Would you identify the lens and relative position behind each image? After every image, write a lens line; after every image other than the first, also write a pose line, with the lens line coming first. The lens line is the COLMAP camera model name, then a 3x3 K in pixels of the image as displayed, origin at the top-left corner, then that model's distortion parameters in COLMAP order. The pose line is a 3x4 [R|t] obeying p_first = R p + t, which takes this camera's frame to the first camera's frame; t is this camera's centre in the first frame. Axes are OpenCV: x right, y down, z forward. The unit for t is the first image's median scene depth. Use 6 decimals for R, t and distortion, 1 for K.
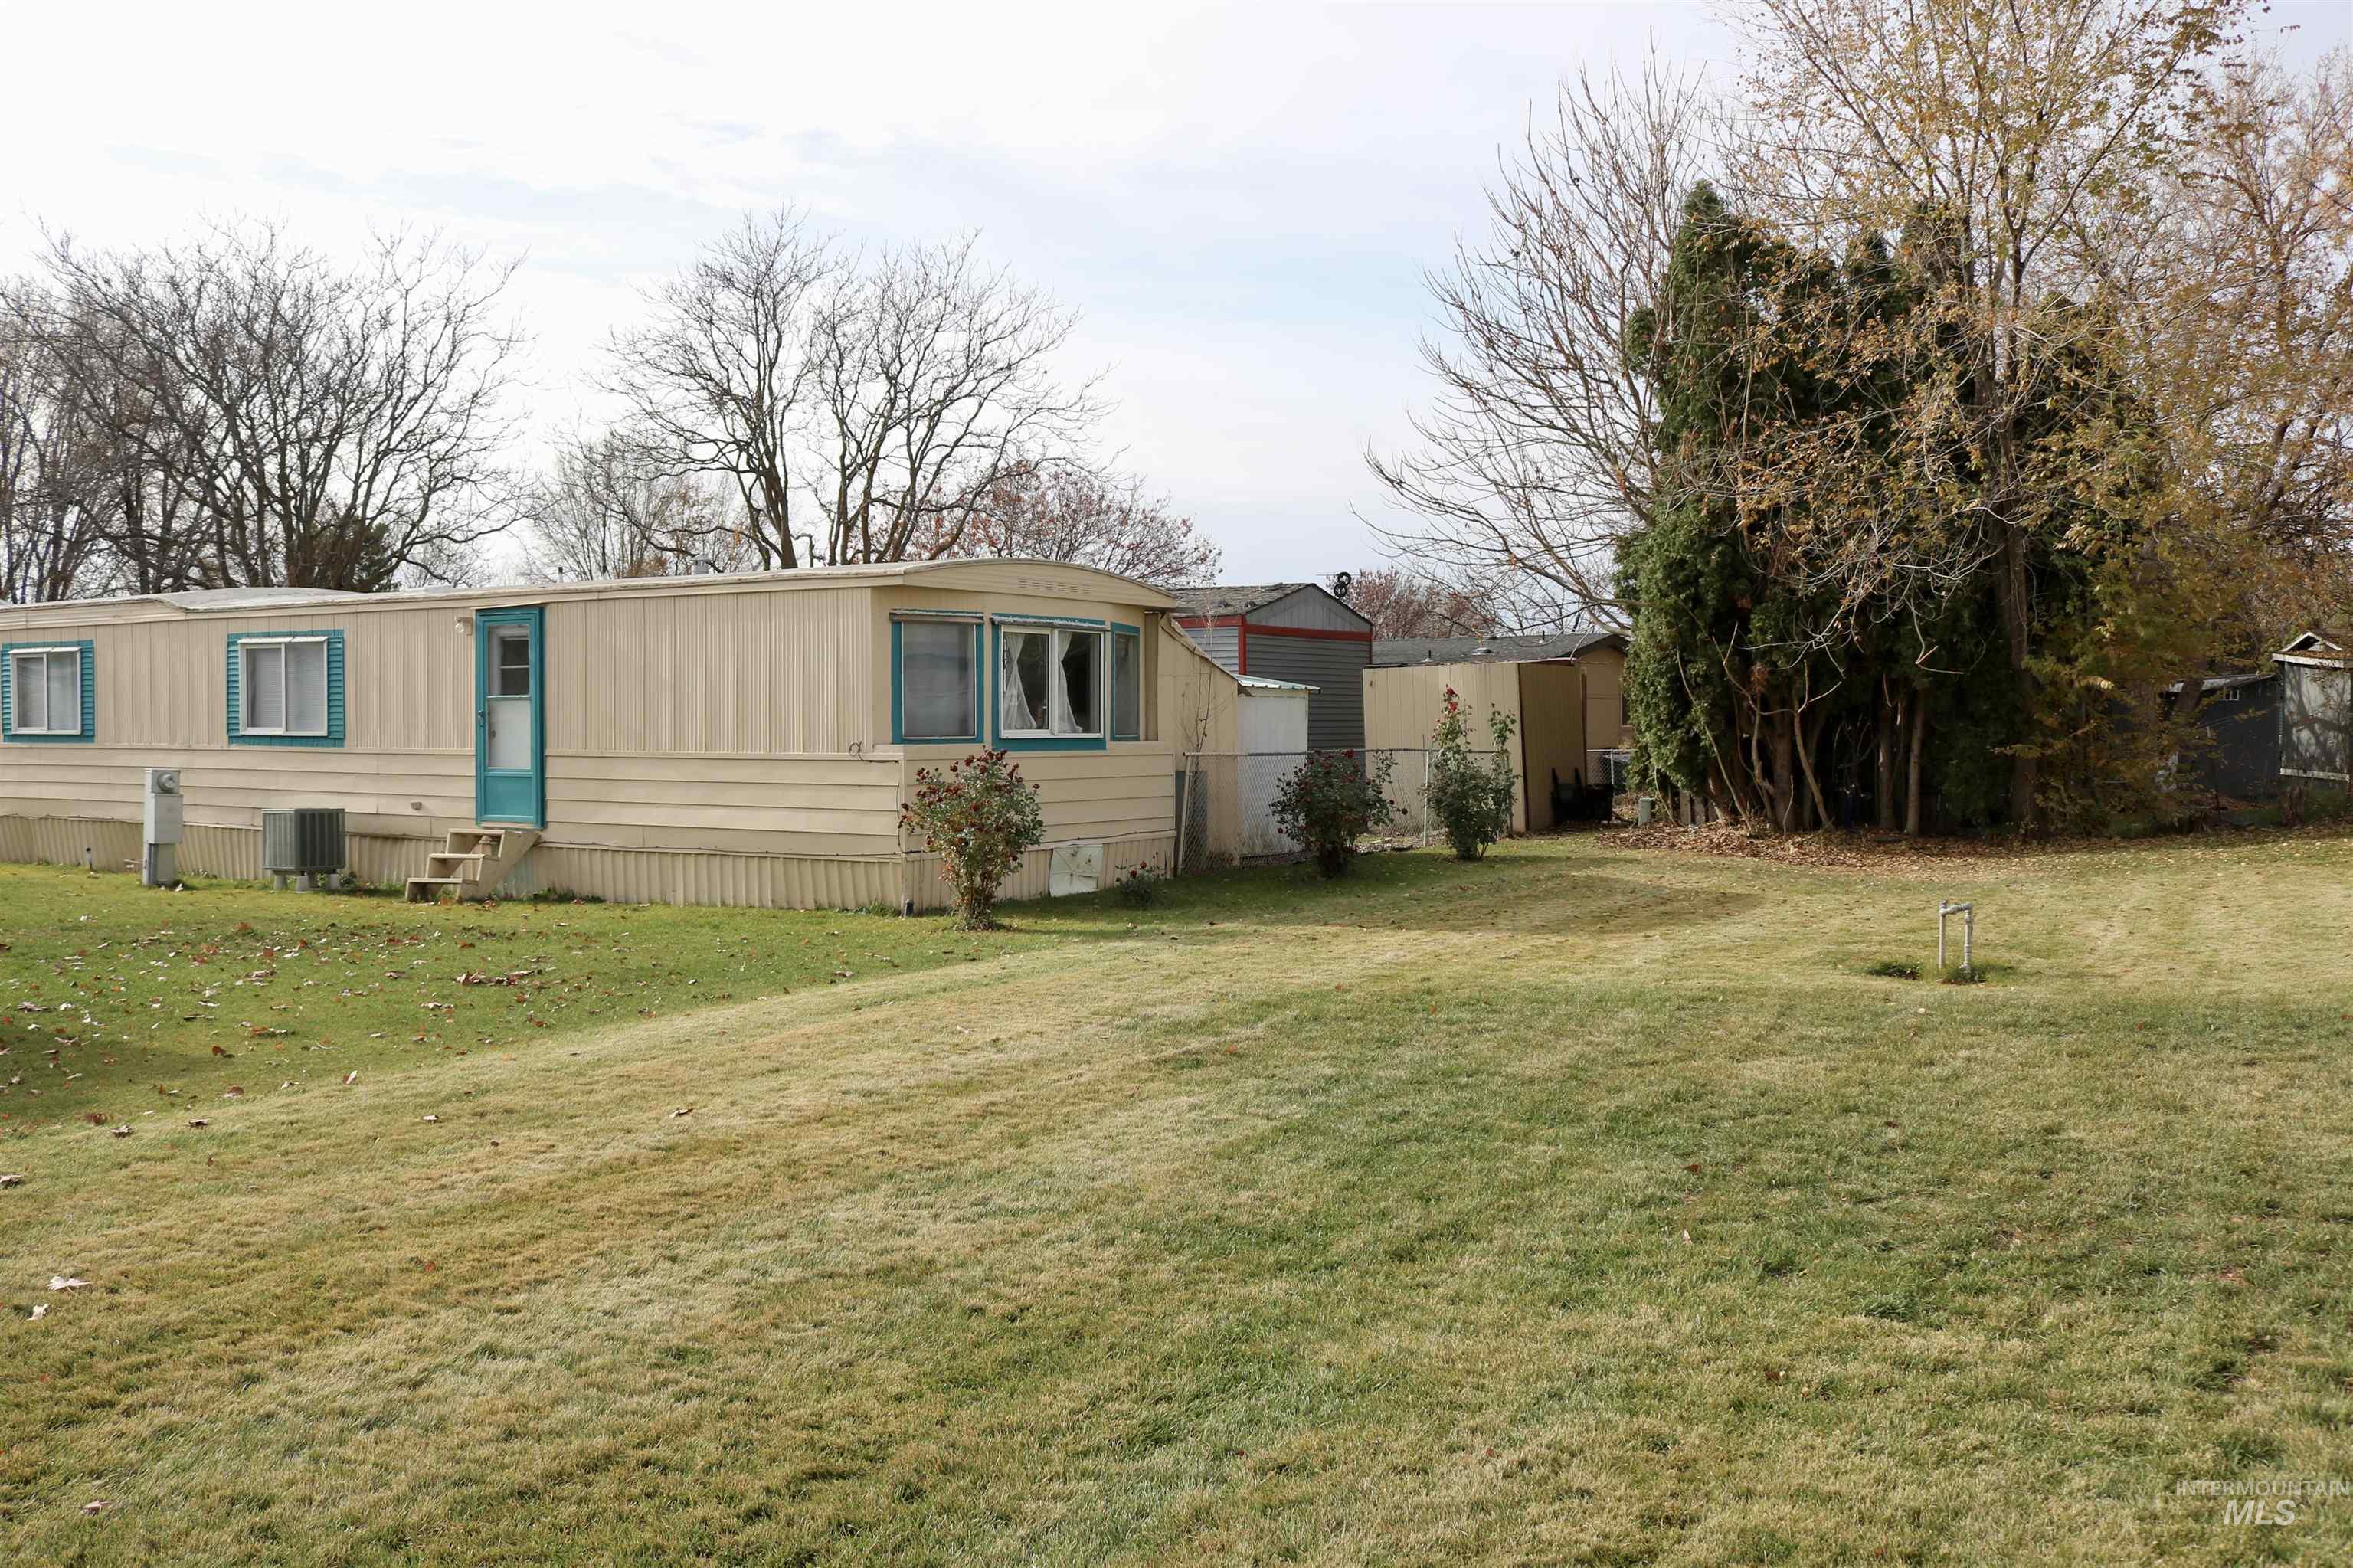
lens RADIAL K [[2012.8, 0, 1186.6], [0, 2012.8, 771.5], [0, 0, 1]] dist [-0.106996, 0.072984]
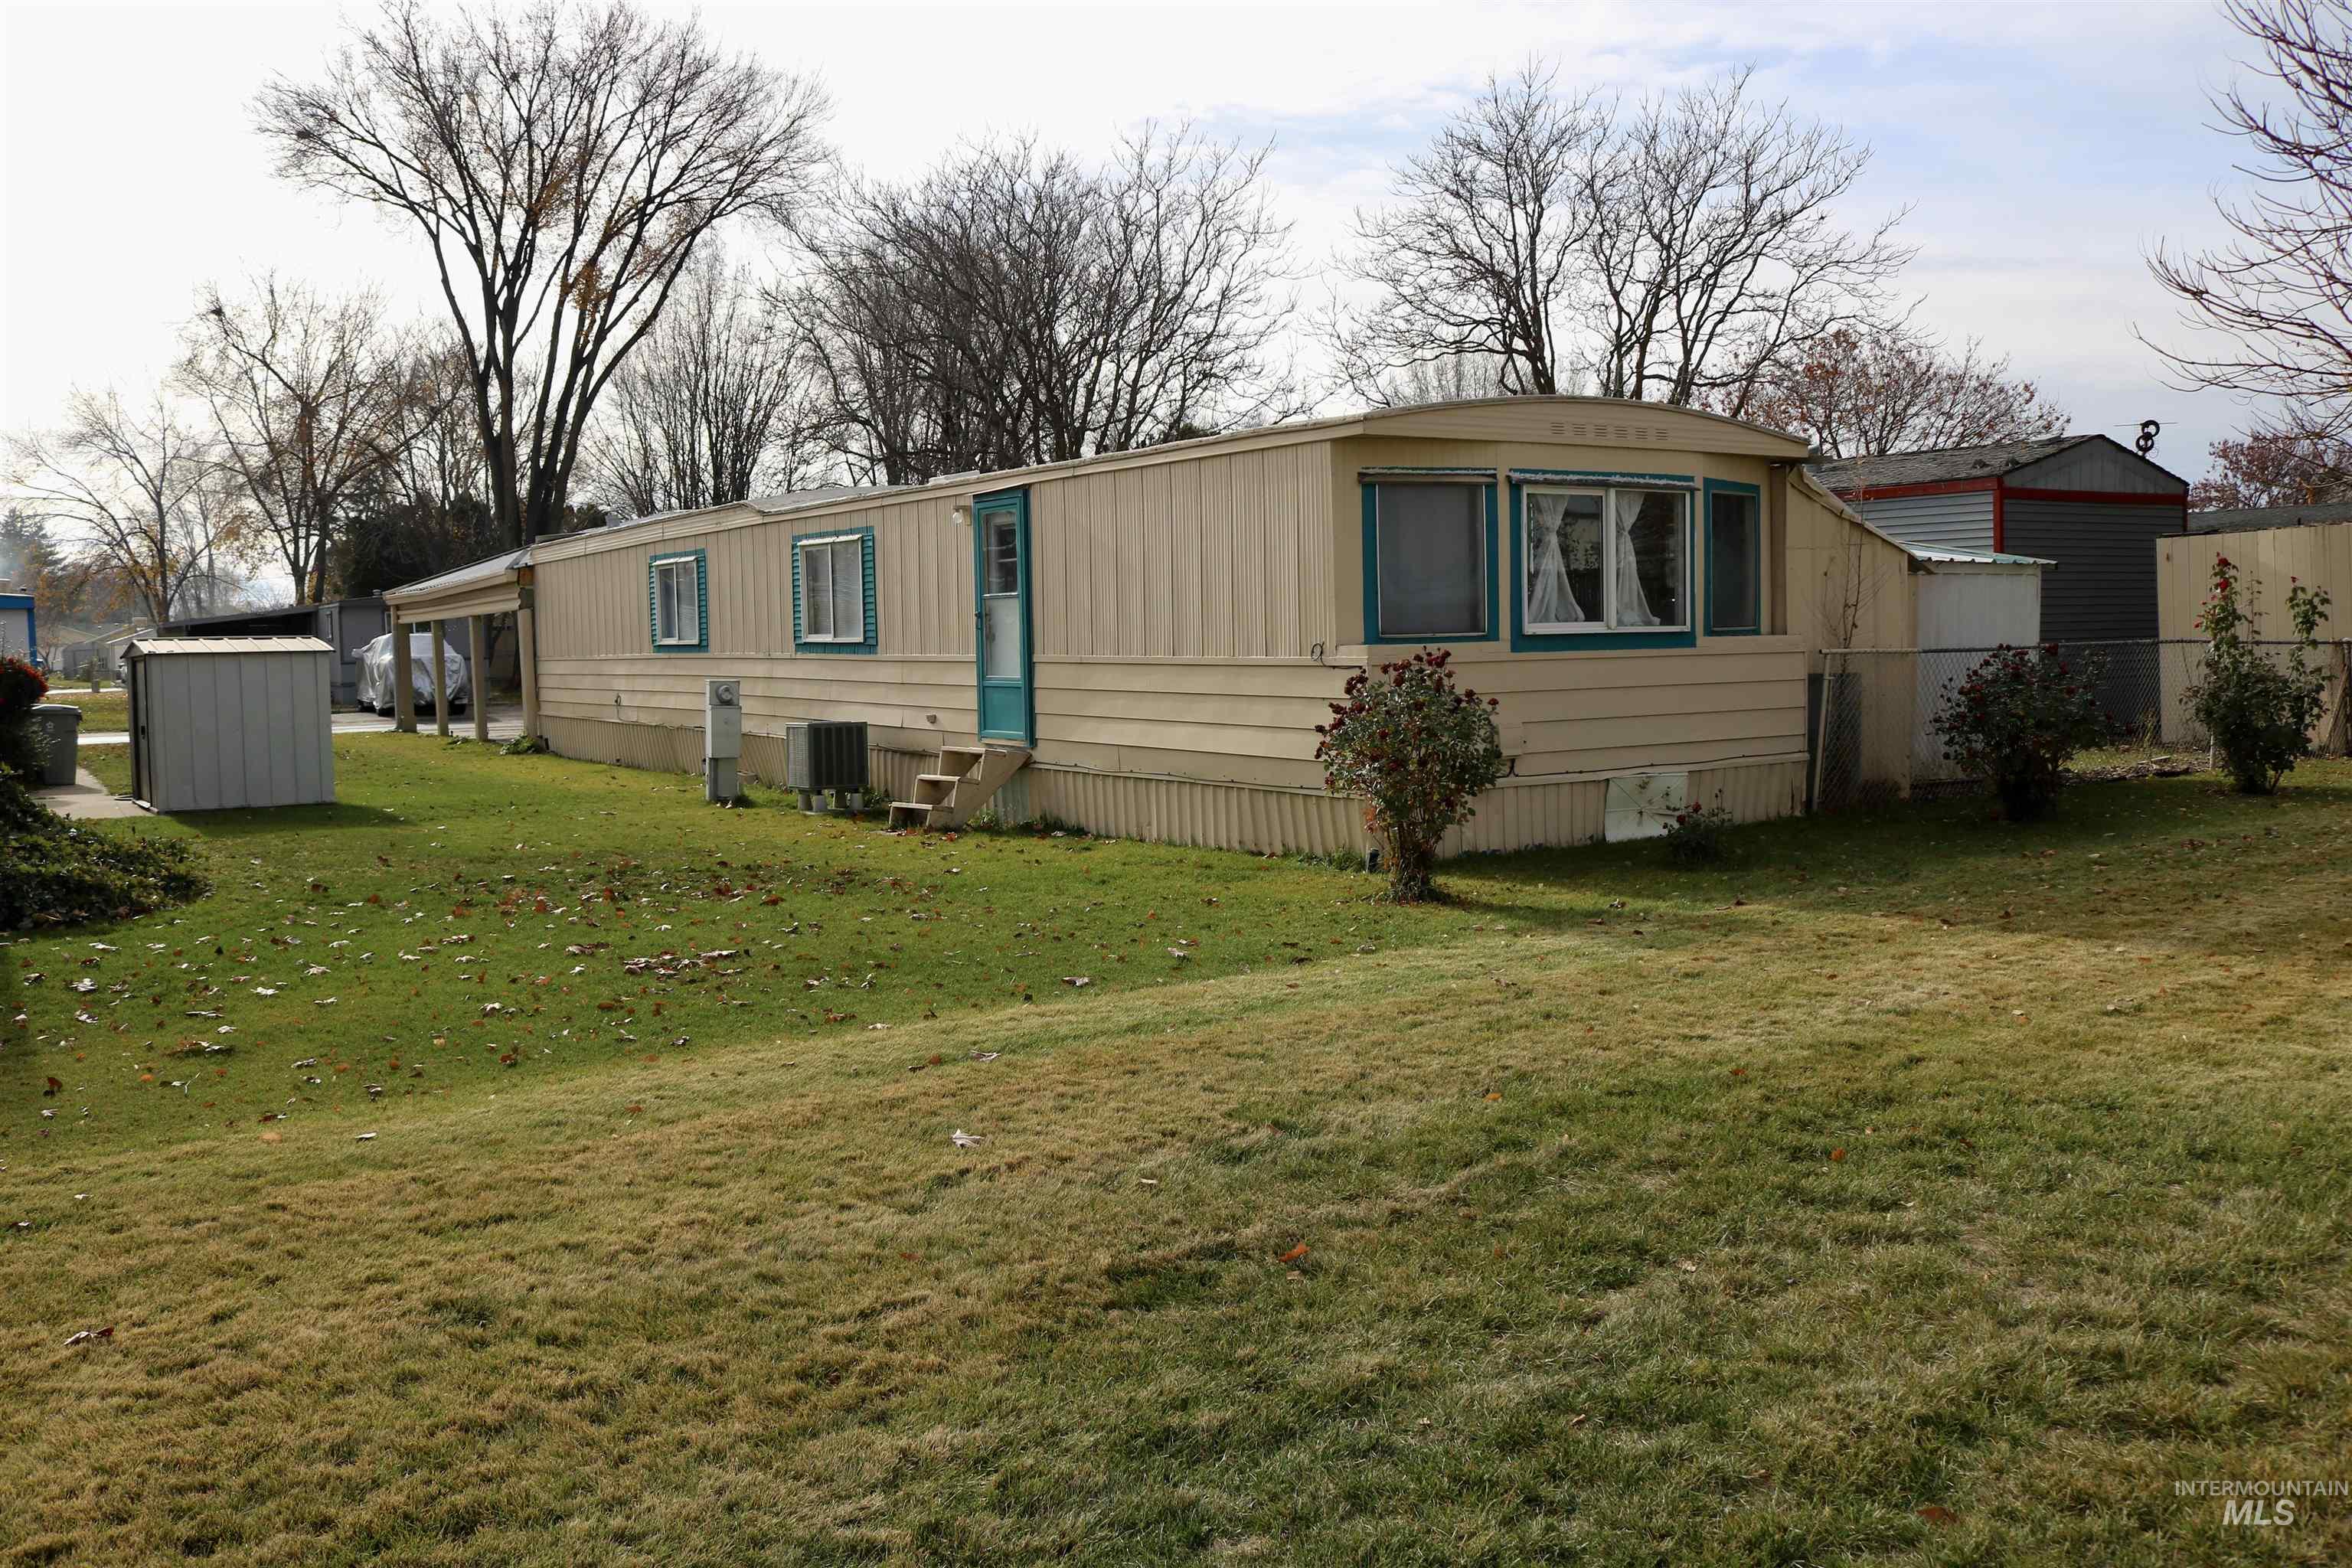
lens RADIAL K [[2011.9, 0, 1153.2], [0, 2011.9, 799.9], [0, 0, 1]] dist [-0.106996, 0.072984]
pose [[0.911517, 0.016959, -0.410914, 0.076446], [0.010554, 0.997856, 0.064593, -0.003866], [0.411128, -0.063215, 0.909383, 0.209502]]
